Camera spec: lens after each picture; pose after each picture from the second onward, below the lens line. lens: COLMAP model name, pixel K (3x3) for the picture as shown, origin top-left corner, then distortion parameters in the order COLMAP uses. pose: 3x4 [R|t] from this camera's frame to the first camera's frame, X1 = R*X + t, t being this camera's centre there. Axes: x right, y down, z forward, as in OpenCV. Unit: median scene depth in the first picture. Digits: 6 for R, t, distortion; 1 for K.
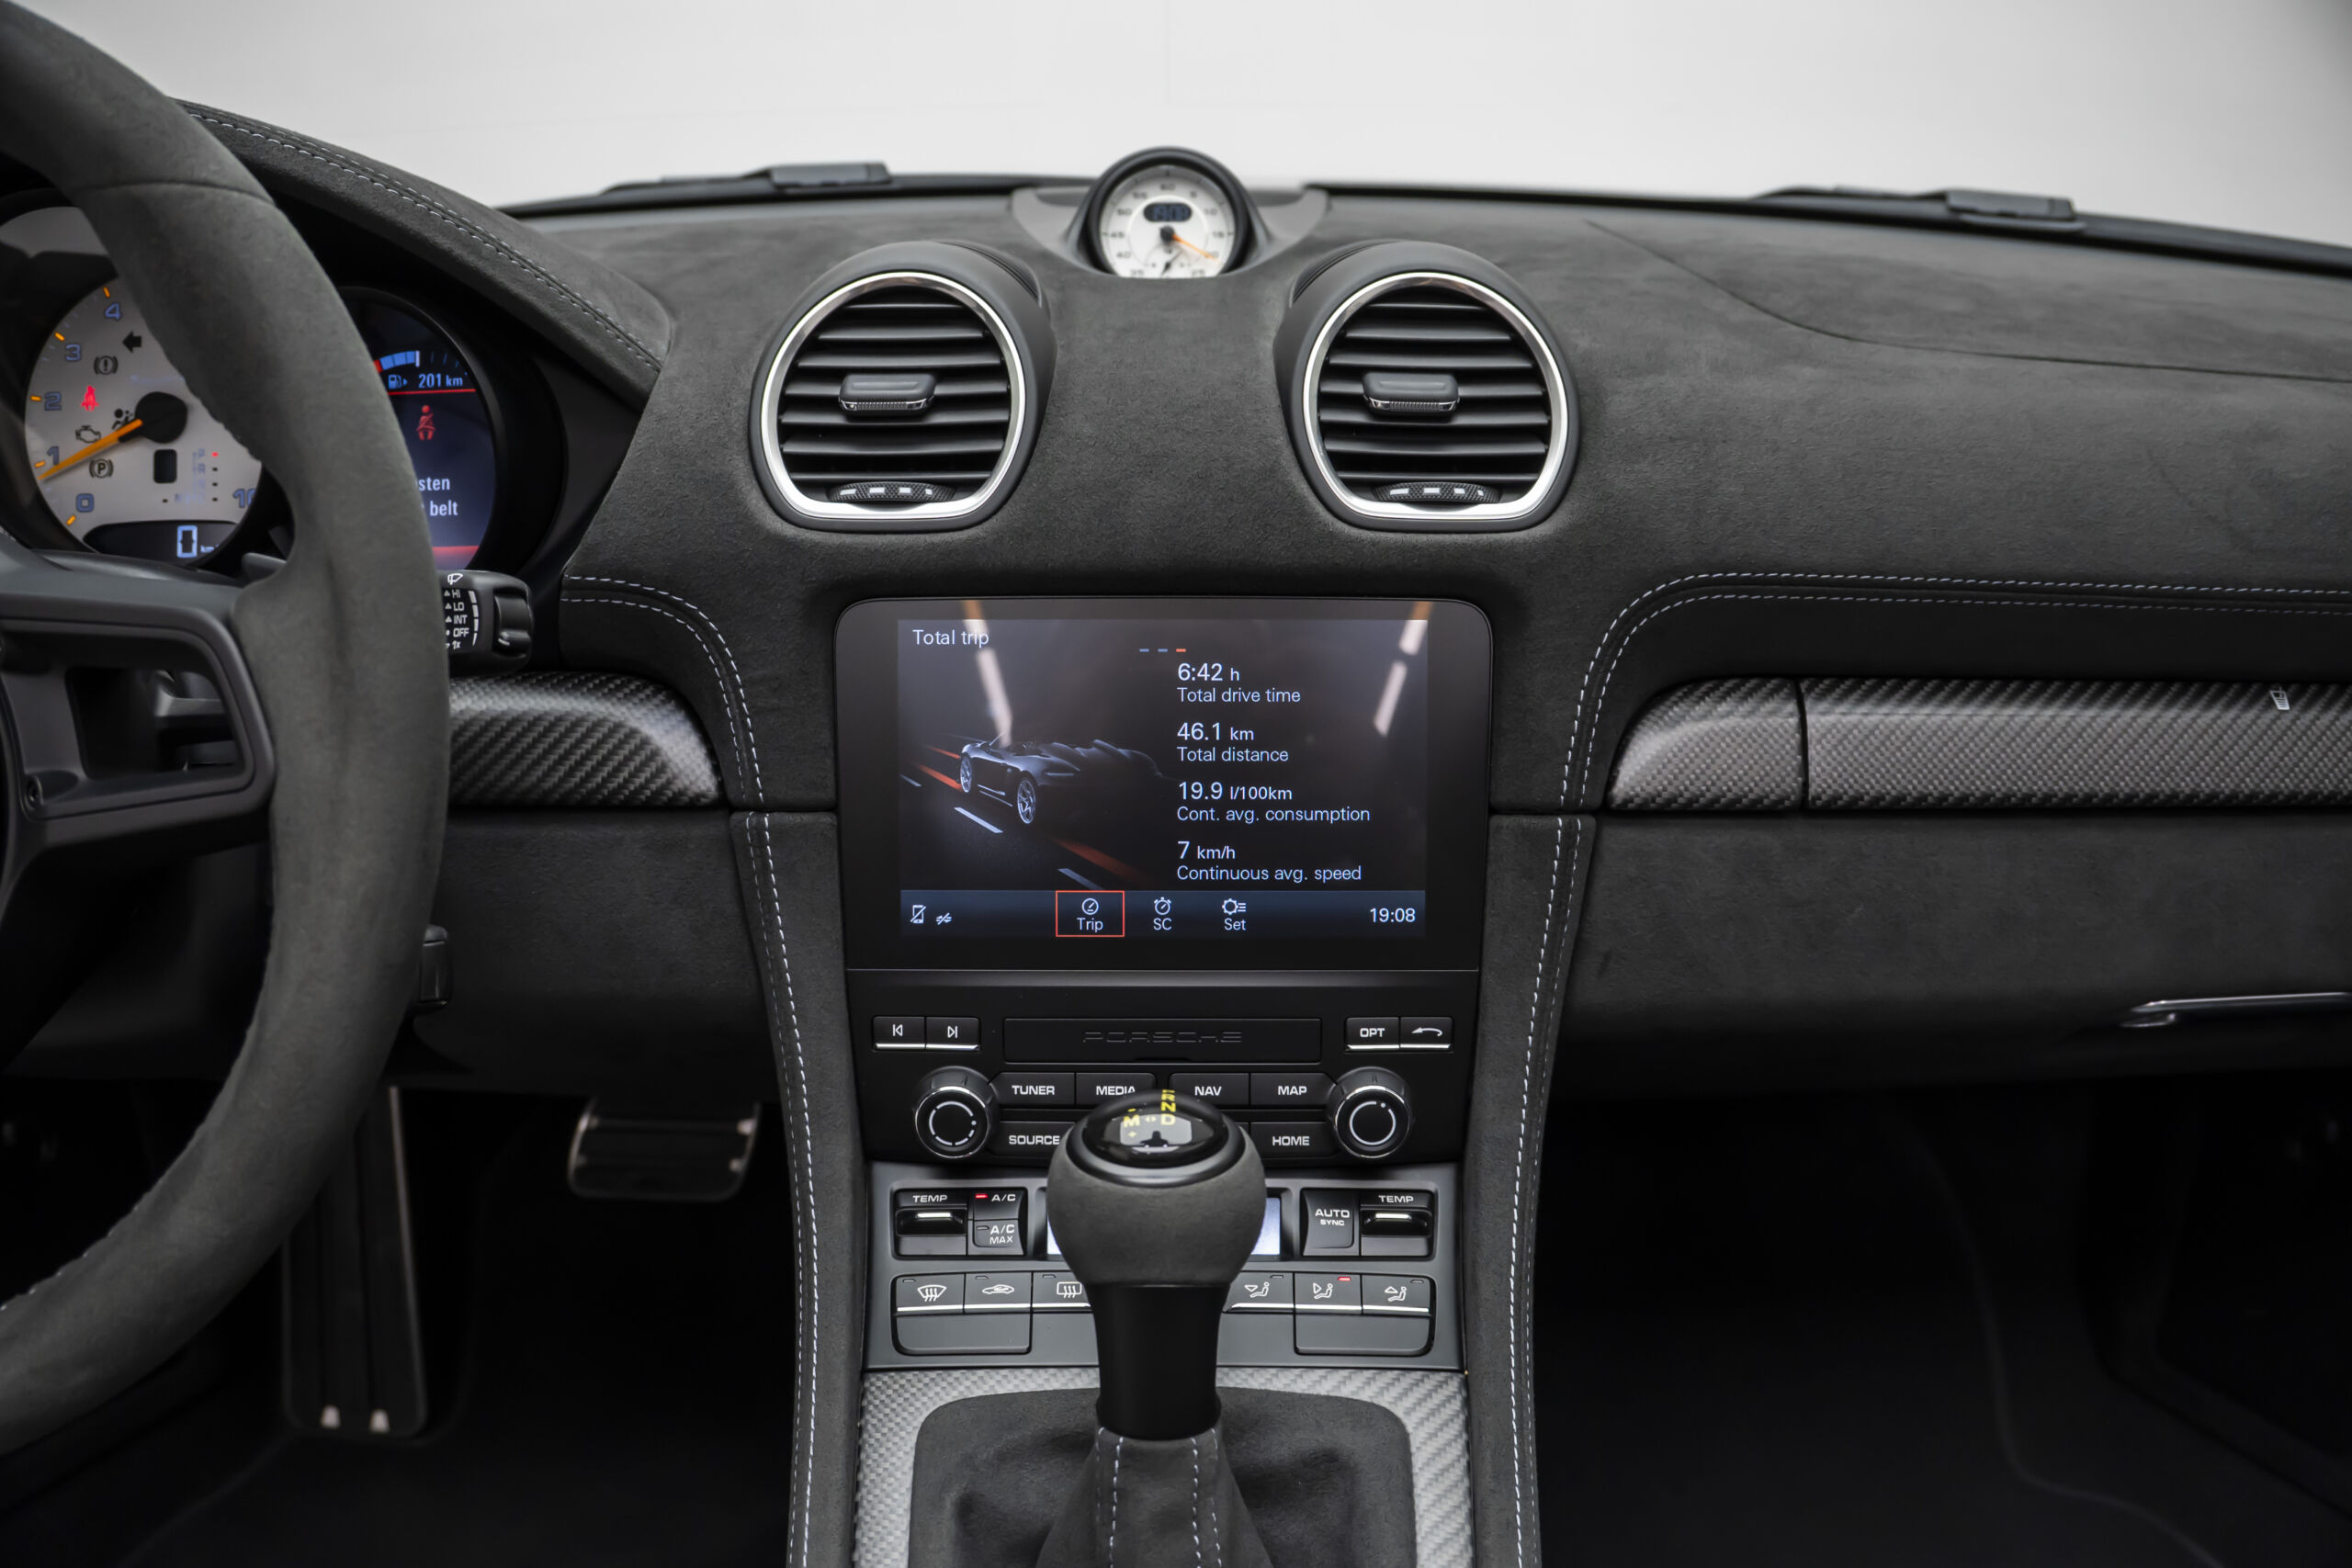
lens RADIAL K [[1876.8, 0, 1176.0], [0, 1876.8, 784.0], [0, 0, 1]] dist [-0.197991, 0.113755]
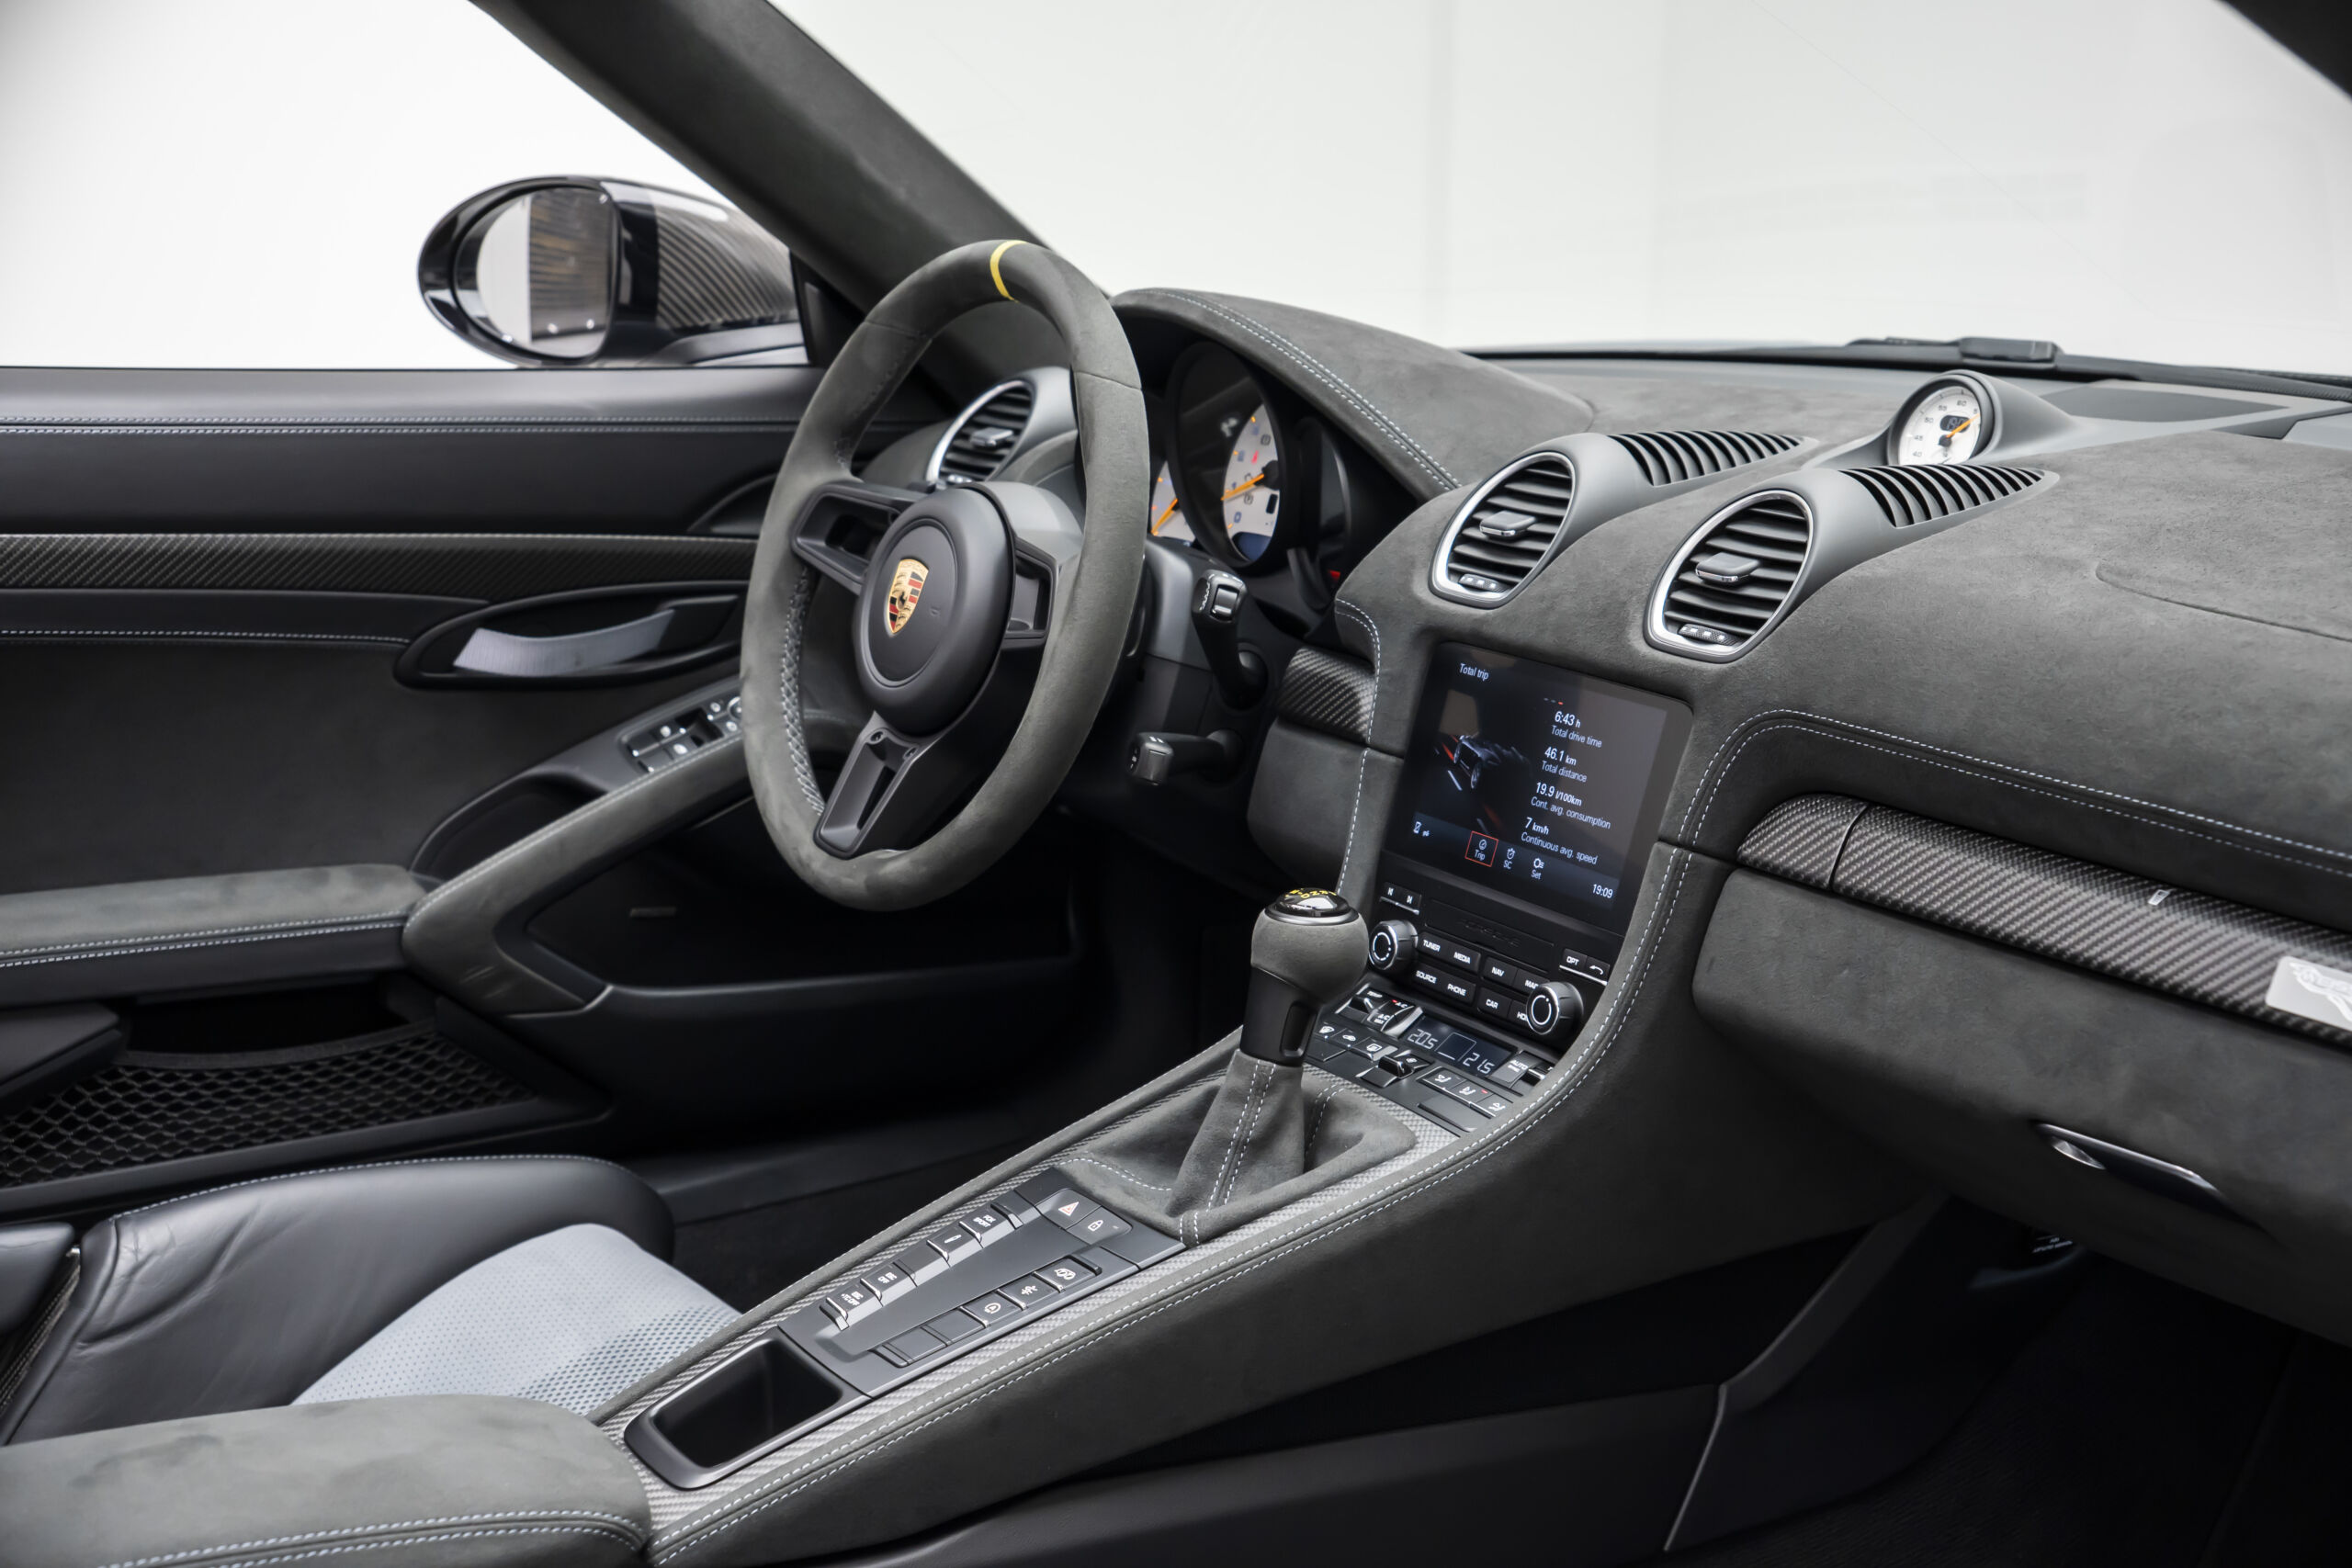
lens RADIAL K [[3082.1, 0, 1176.0], [0, 3082.1, 784.0], [0, 0, 1]] dist [0.329597, 0.009259]
pose [[0.542284, 0.196368, -0.816926, 2.006597], [-0.284095, 0.957890, 0.041667, -0.021771], [0.790707, 0.209490, 0.575236, -0.776652]]
